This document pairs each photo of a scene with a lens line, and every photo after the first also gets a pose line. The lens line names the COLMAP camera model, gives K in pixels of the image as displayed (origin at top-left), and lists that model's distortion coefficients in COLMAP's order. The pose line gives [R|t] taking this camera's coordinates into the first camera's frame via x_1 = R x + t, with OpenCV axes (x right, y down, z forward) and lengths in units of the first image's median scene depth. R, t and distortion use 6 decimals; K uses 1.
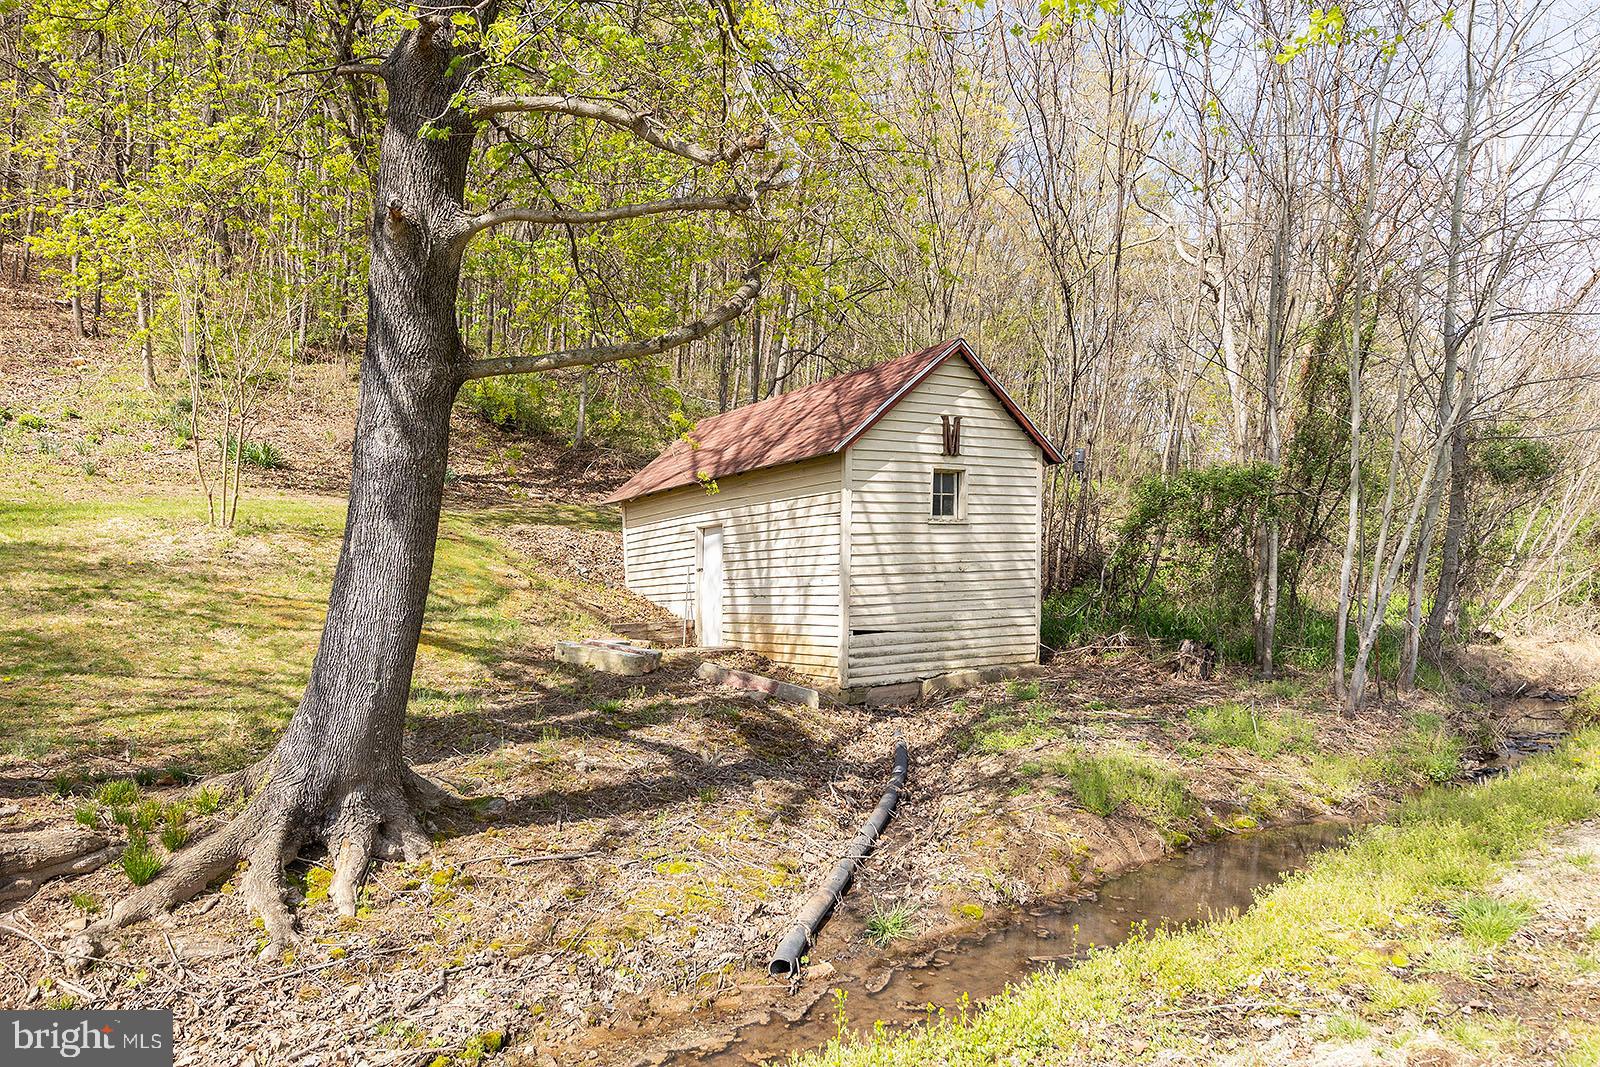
lens RADIAL K [[1155.2, 0, 800.3], [0, 1155.2, 536.6], [0, 0, 1]] dist [-0.027436, -0.003521]
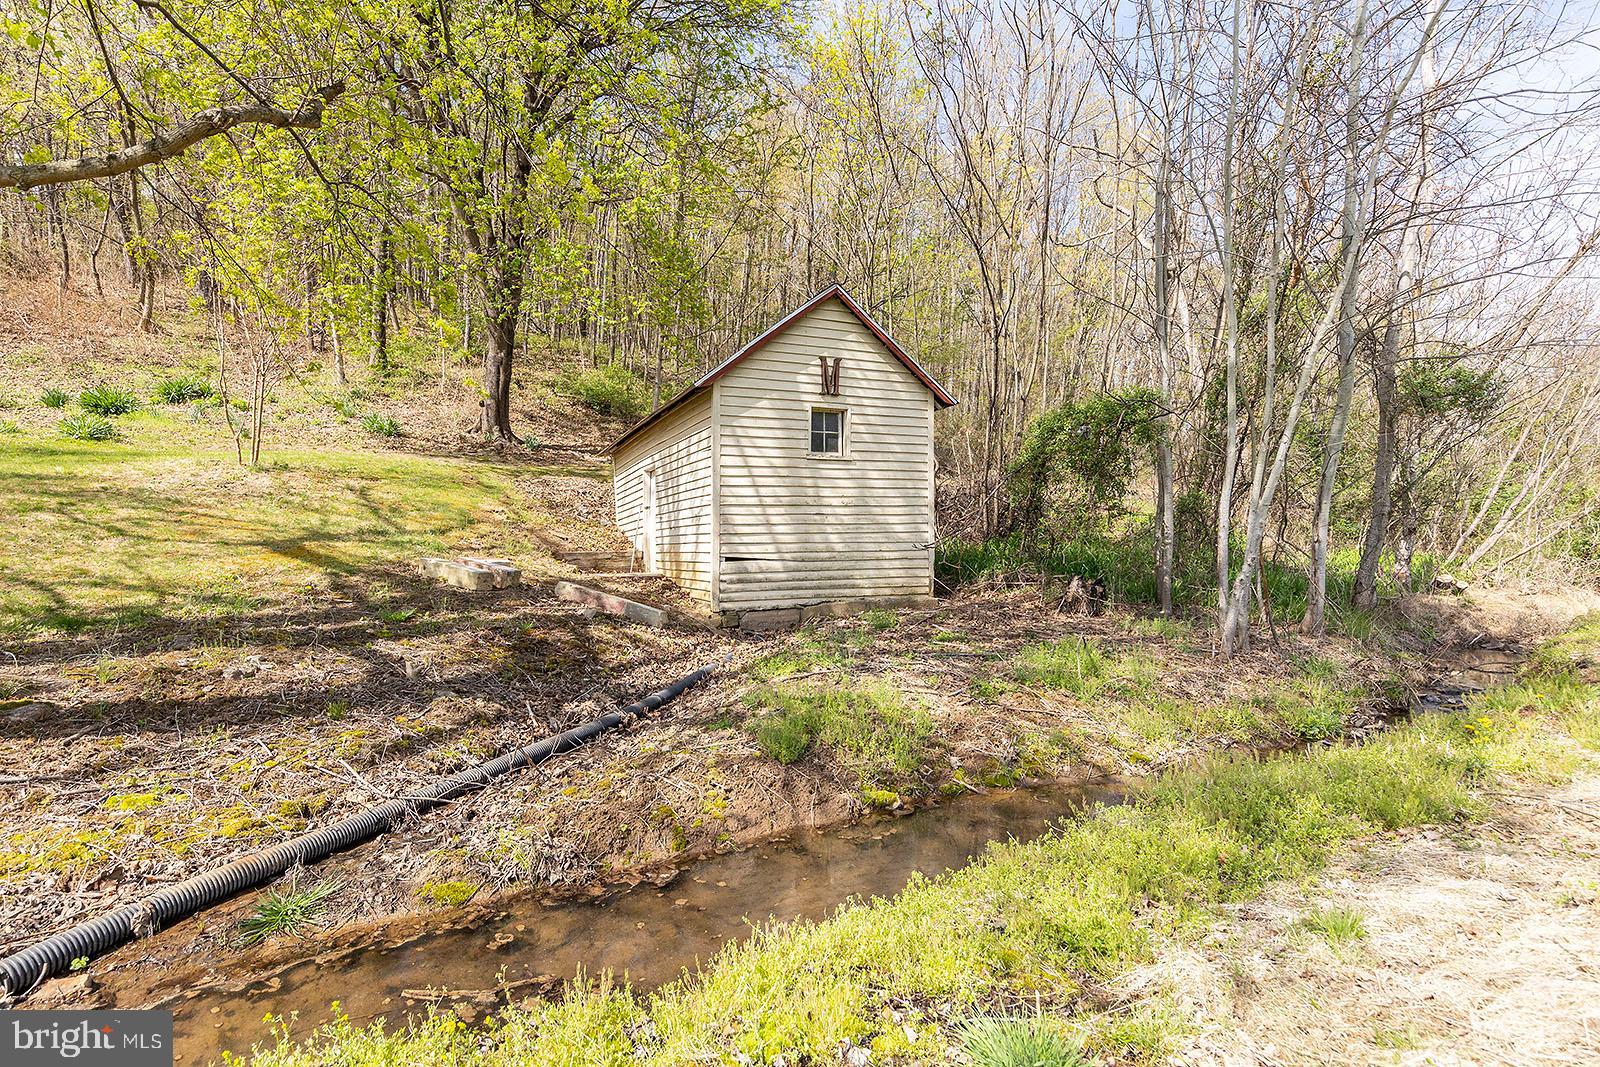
lens RADIAL K [[813.1, 0, 787.1], [0, 813.1, 491.1], [0, 0, 1]] dist [0.002662, 0.000250]
pose [[0.981541, 0.001556, -0.191245, 0.234009], [-0.007666, 0.999483, -0.031212, 0.041435], [0.191098, 0.032101, 0.981046, 0.263428]]
